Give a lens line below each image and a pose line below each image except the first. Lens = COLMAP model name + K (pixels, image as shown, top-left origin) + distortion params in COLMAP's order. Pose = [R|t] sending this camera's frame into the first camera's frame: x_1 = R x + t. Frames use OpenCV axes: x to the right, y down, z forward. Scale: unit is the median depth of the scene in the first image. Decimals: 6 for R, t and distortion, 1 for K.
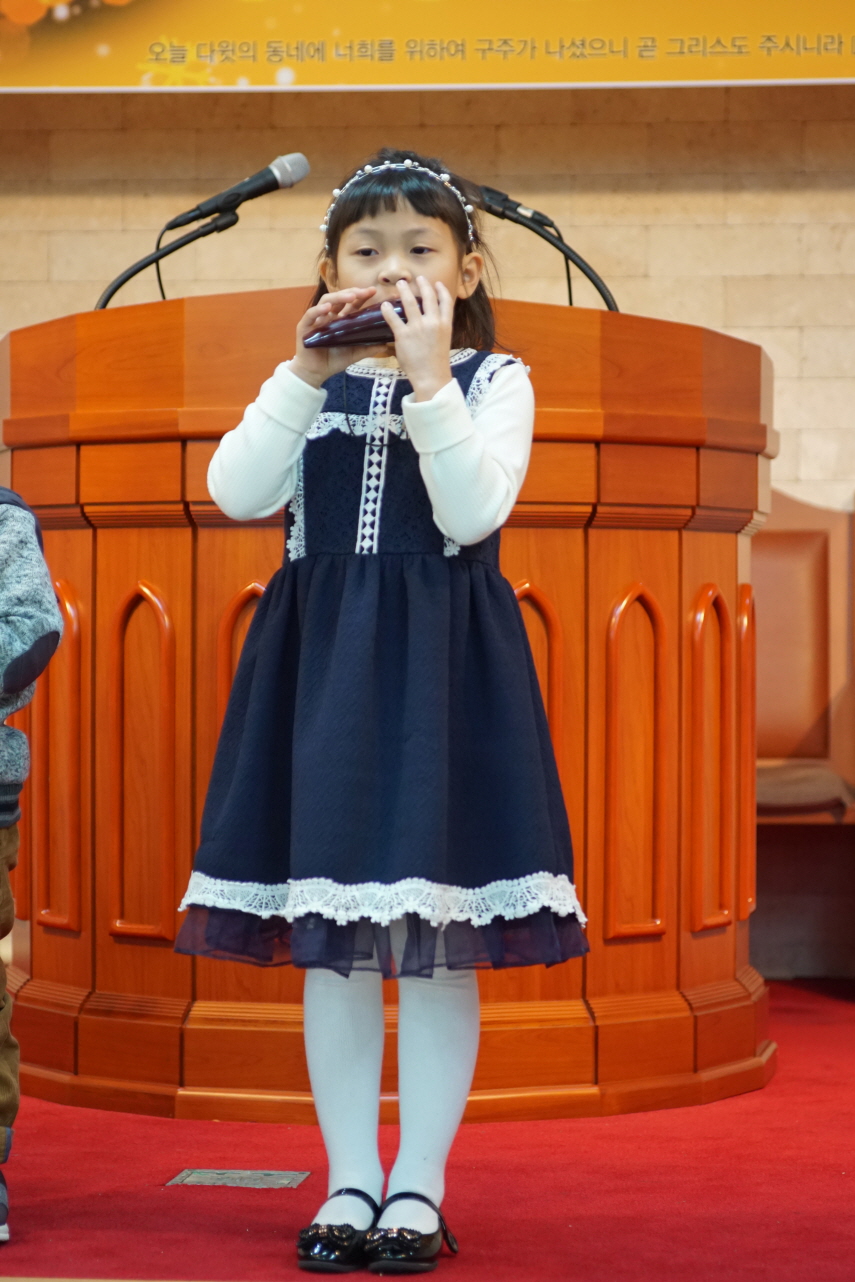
lens RADIAL K [[3351.7, 0, 429.4], [0, 3351.7, 661.8], [0, 0, 1]] dist [0.079735, 0.772457]
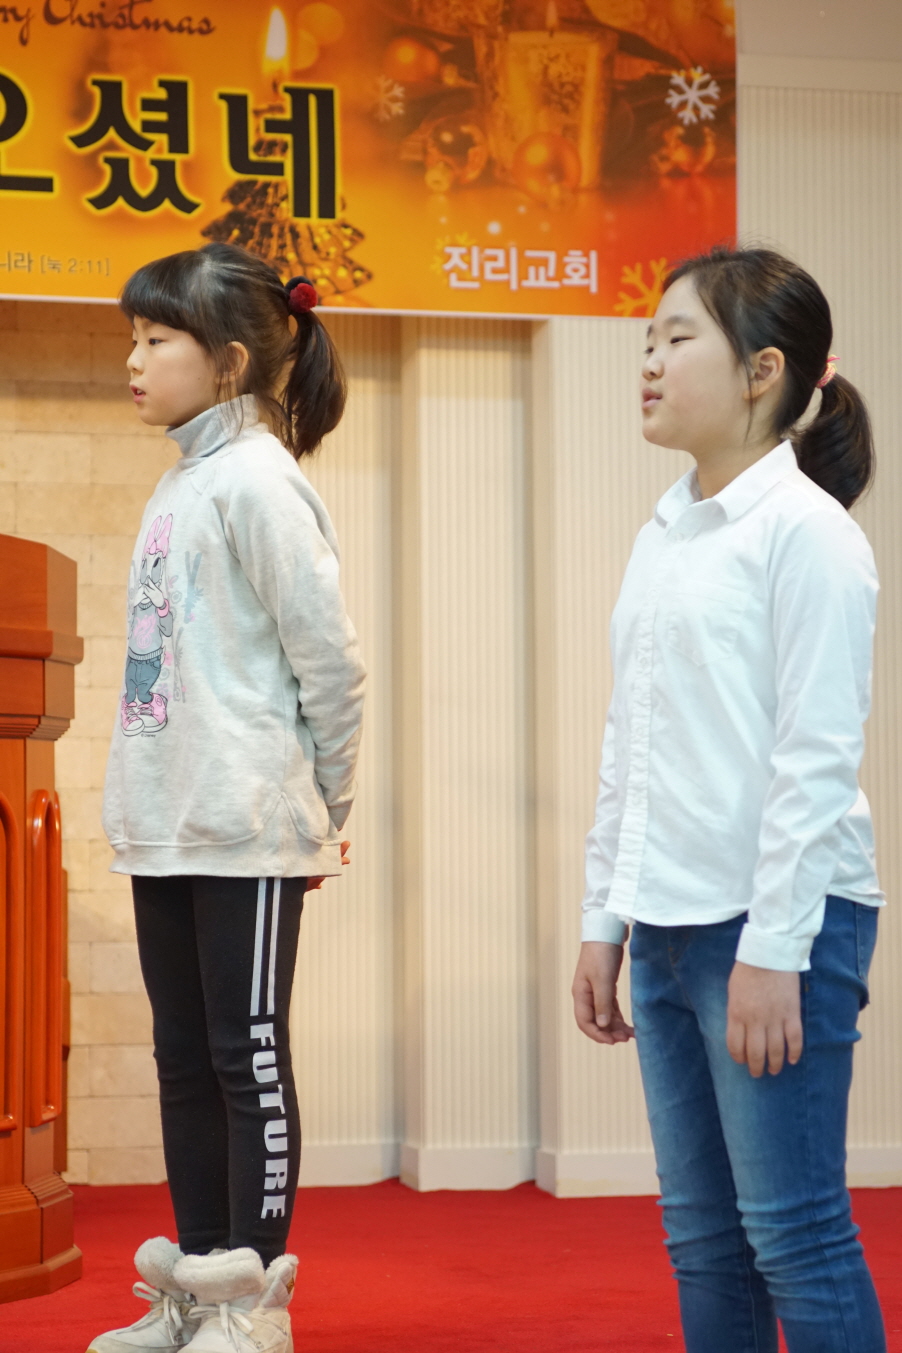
lens RADIAL K [[3769.8, 0, 436.4], [0, 3769.8, 678.3], [0, 0, 1]] dist [0.217235, -0.331347]
pose [[0.923022, 0.009406, 0.384633, -0.251353], [0.010834, 0.998669, -0.050421, 0.003045], [-0.384595, 0.050707, 0.921692, -0.124514]]
